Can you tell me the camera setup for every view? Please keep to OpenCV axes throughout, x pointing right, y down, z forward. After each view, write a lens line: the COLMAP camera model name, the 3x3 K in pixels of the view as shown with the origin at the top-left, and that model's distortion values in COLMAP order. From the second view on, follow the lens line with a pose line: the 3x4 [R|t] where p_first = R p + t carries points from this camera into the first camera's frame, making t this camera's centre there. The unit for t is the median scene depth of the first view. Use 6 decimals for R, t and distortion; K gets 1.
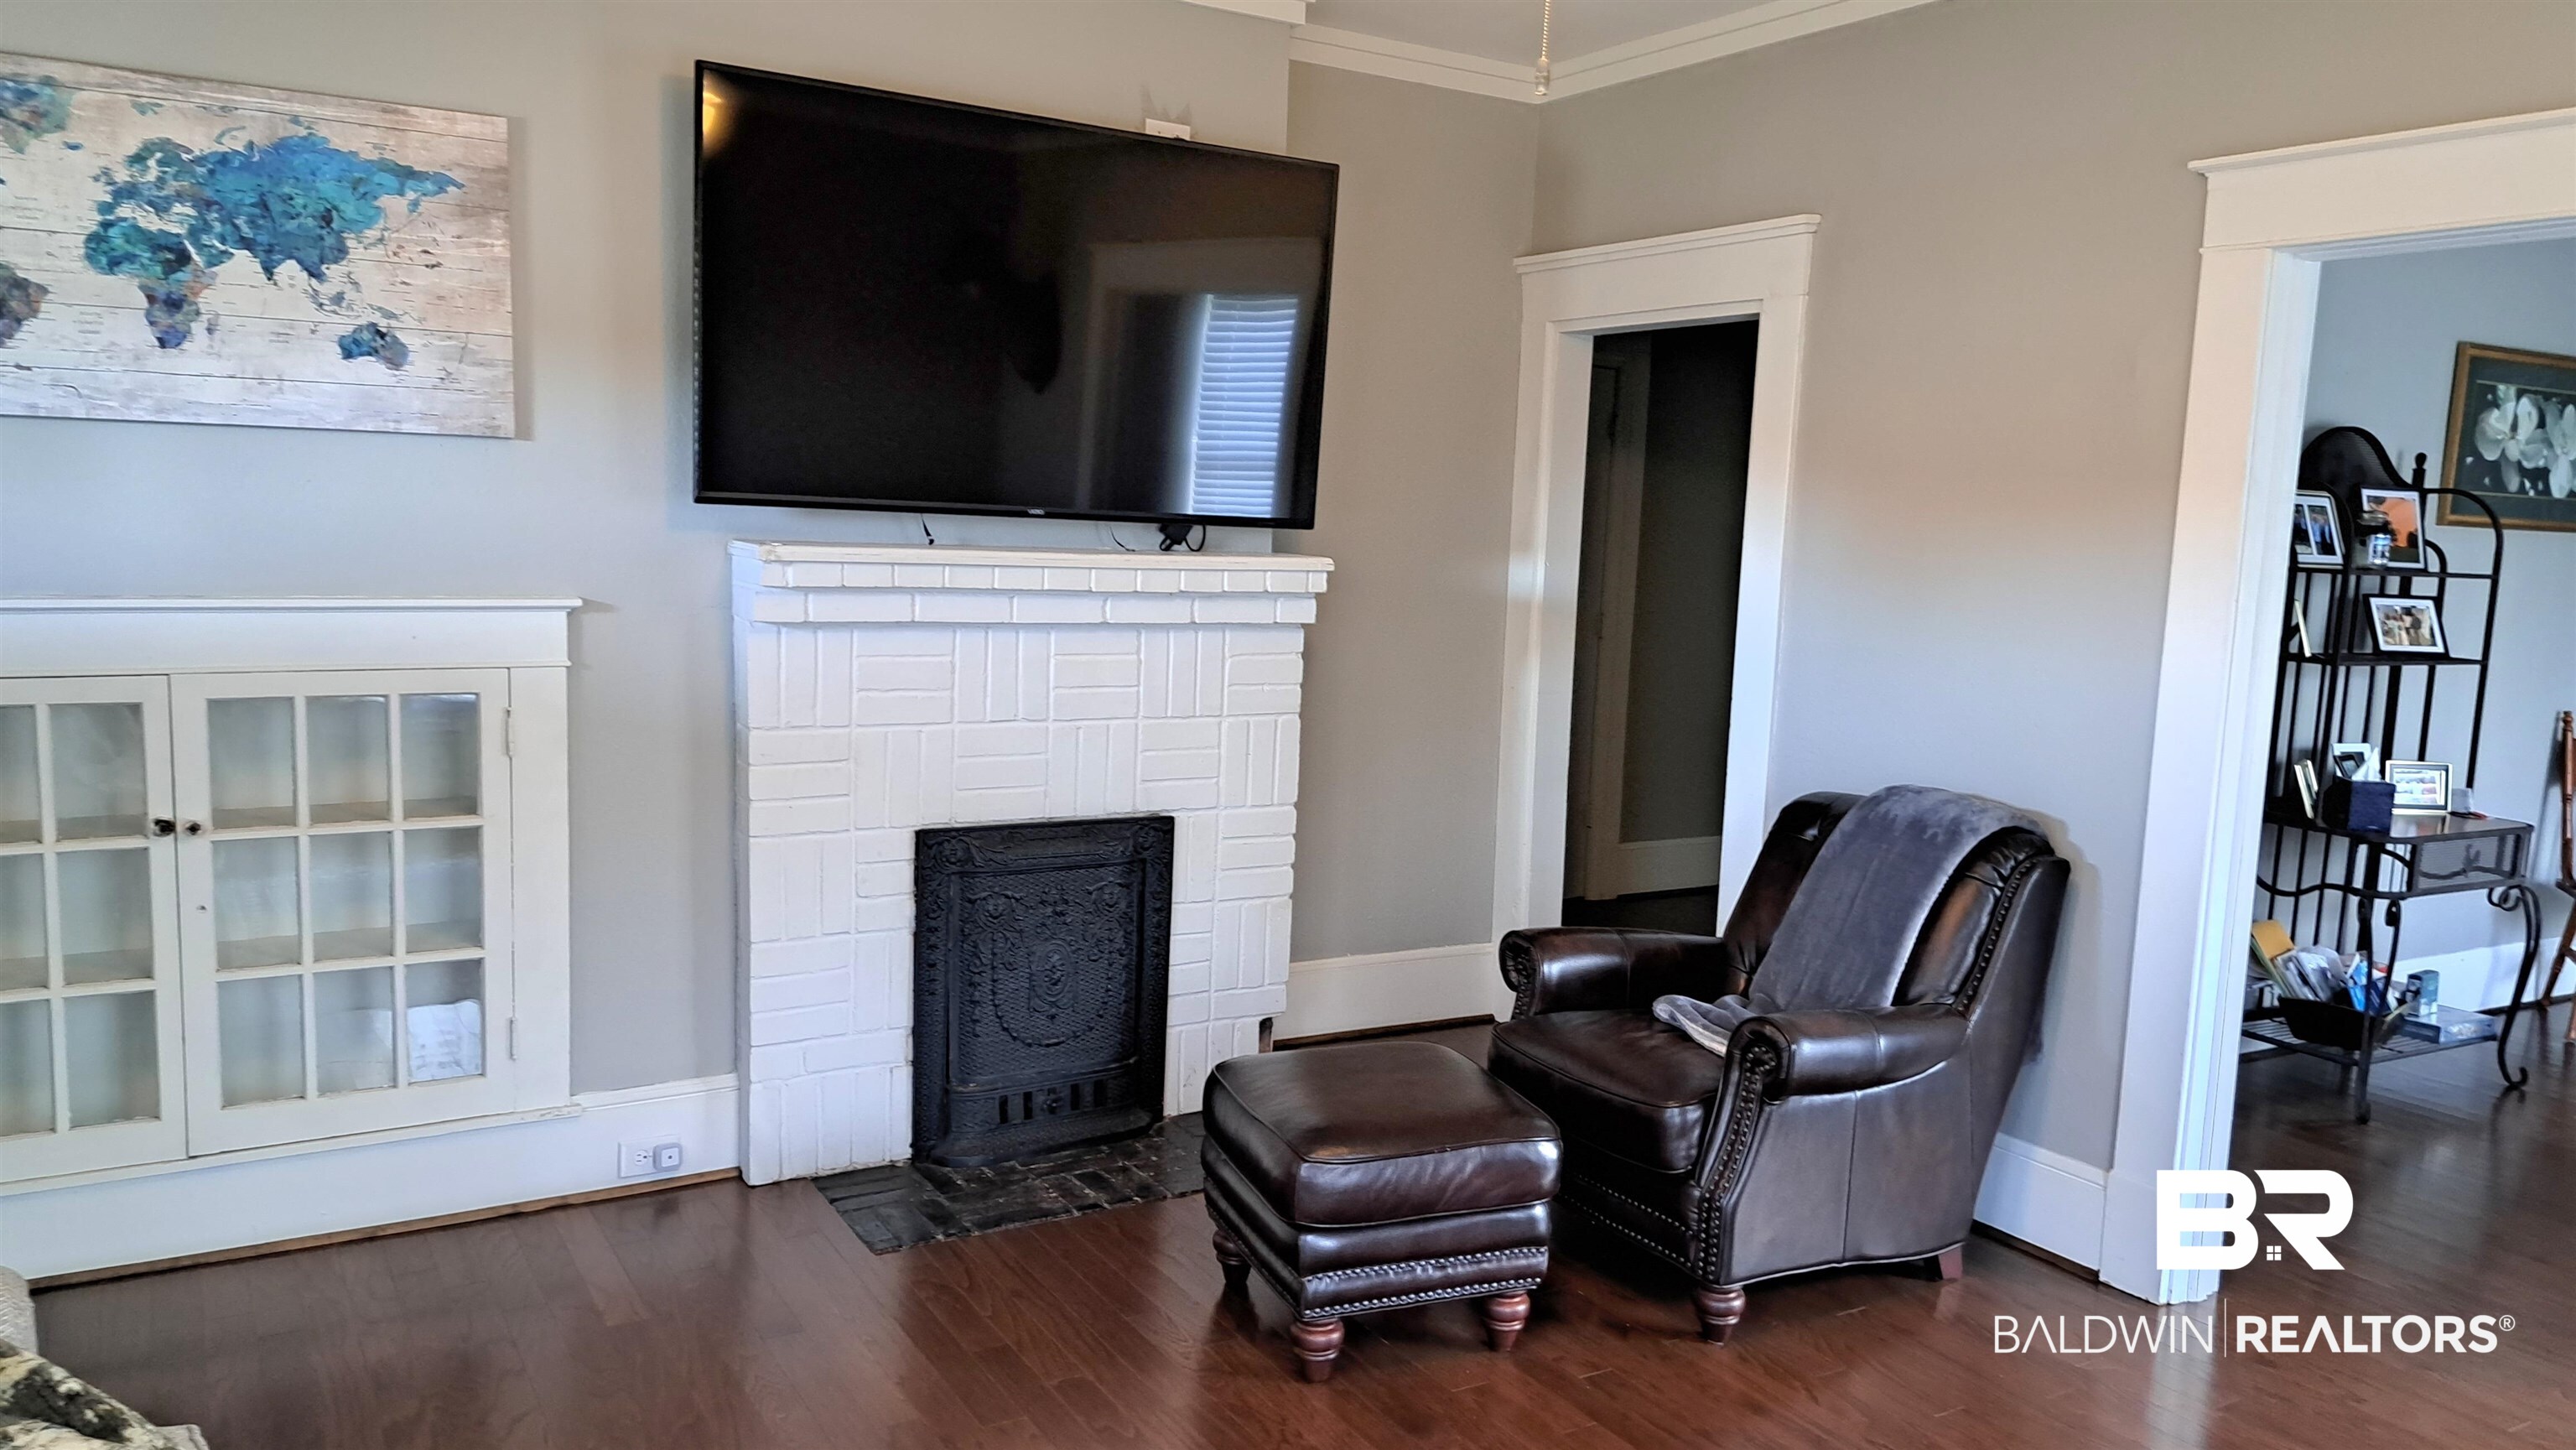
lens RADIAL K [[1898.8, 0, 1341.5], [0, 1898.8, 749.0], [0, 0, 1]] dist [0.094383, -0.052341]
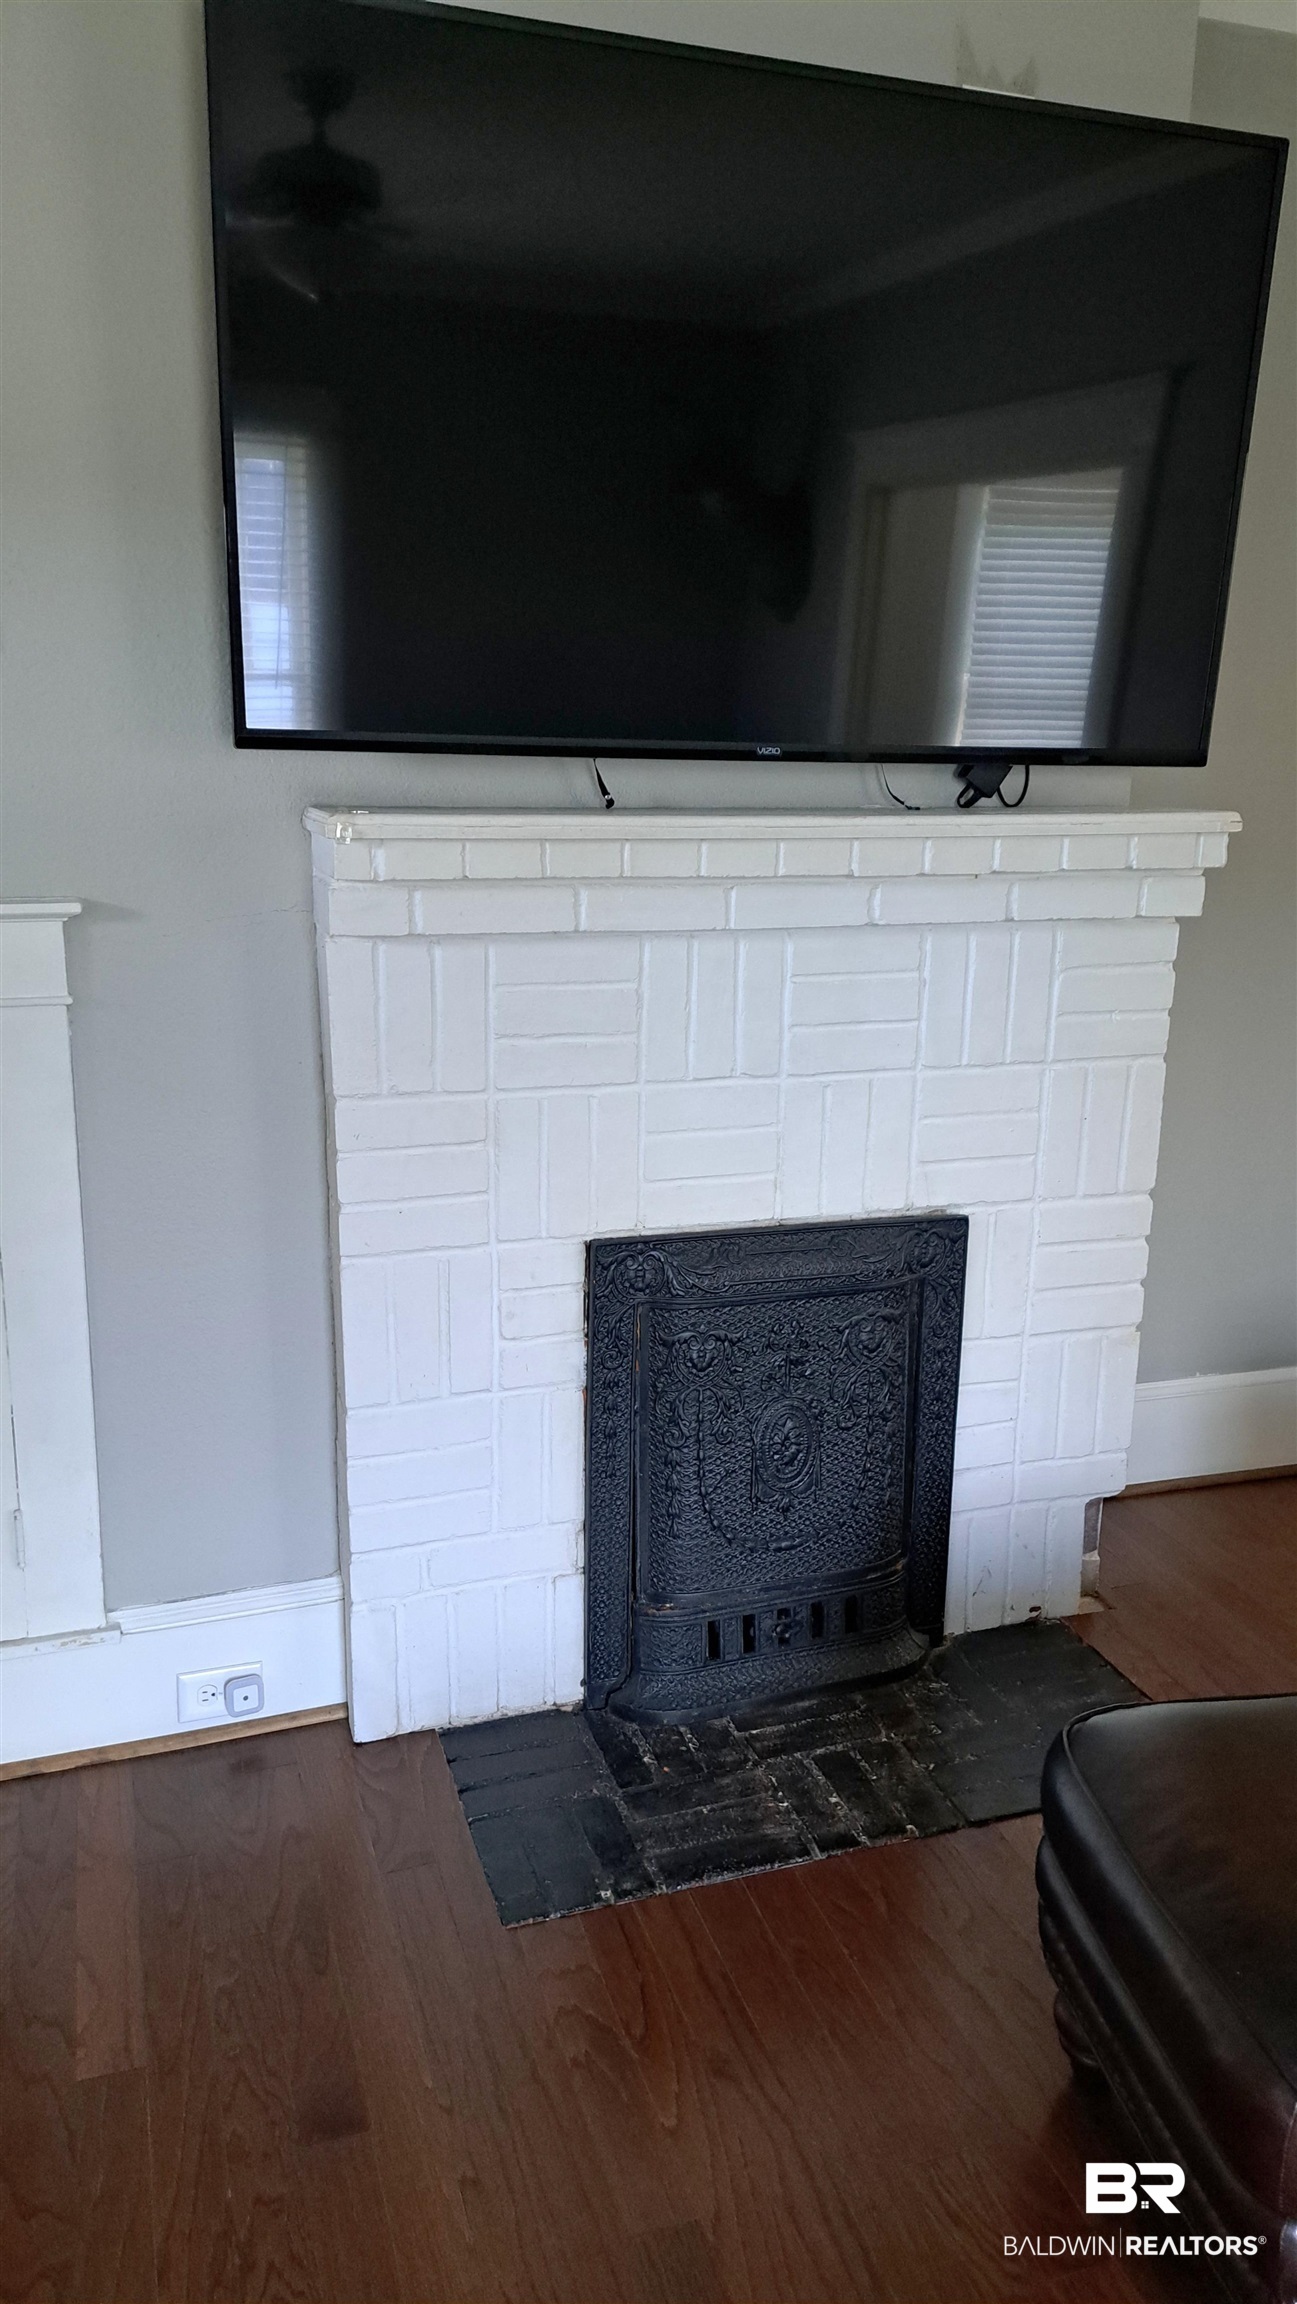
lens RADIAL K [[1698.2, 0, 651.4], [0, 1698.2, 1162.2], [0, 0, 1]] dist [0.094383, -0.052341]
pose [[0.971884, 0.029152, -0.233649, -0.063118], [-0.005530, 0.994858, 0.101125, -0.046551], [0.235396, -0.096989, 0.967048, 0.439559]]
